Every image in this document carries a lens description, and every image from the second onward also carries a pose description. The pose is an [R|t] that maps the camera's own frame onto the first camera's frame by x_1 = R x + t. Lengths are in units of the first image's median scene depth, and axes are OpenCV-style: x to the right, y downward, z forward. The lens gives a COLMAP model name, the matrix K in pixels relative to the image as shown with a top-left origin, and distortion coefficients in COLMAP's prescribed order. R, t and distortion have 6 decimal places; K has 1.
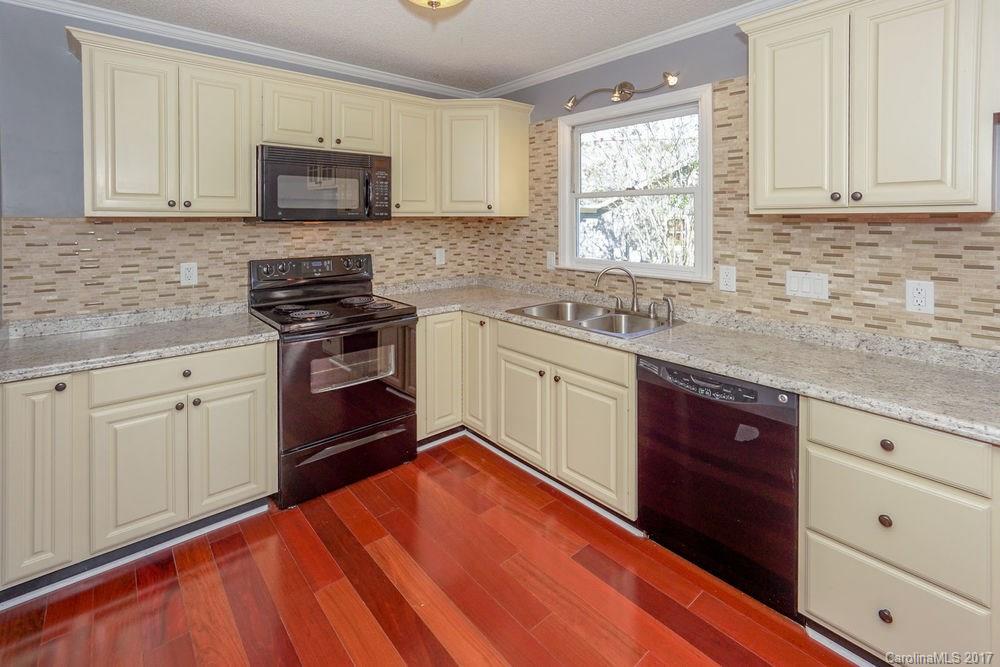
lens RADIAL K [[473.8, 0, 490.2], [0, 473.8, 221.8], [0, 0, 1]] dist [0.003565, 0.000491]
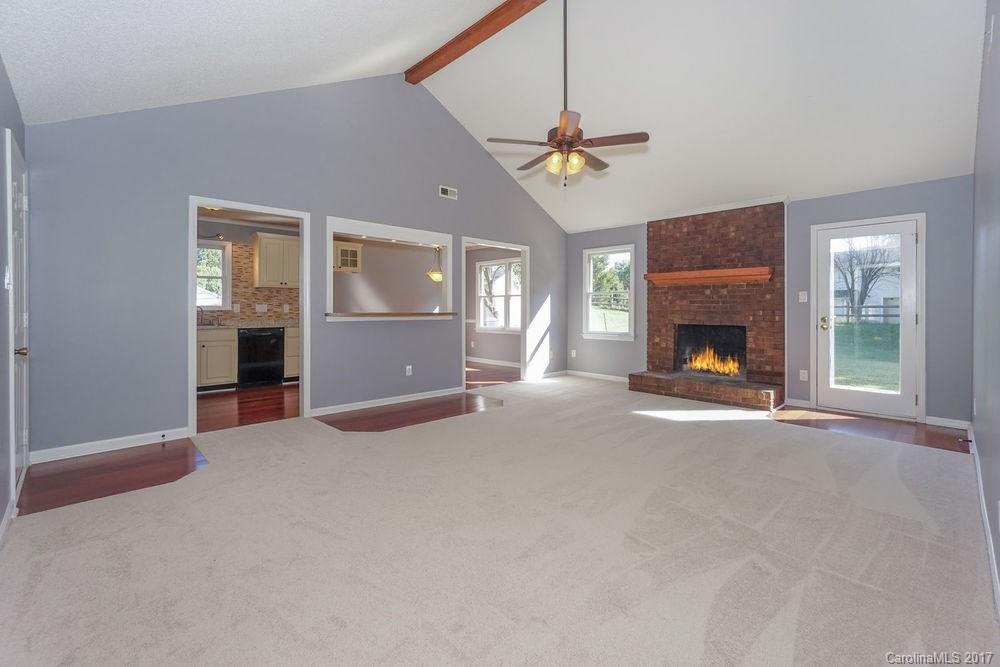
lens RADIAL K [[434.0, 0, 477.9], [0, 434.0, 308.5], [0, 0, 1]] dist [-0.038566, 0.000106]
pose [[-0.026183, 0.004207, 0.999648, -2.258266], [0.002988, 0.999987, -0.004131, 0.135596], [-0.999653, 0.002878, -0.026196, -0.460948]]
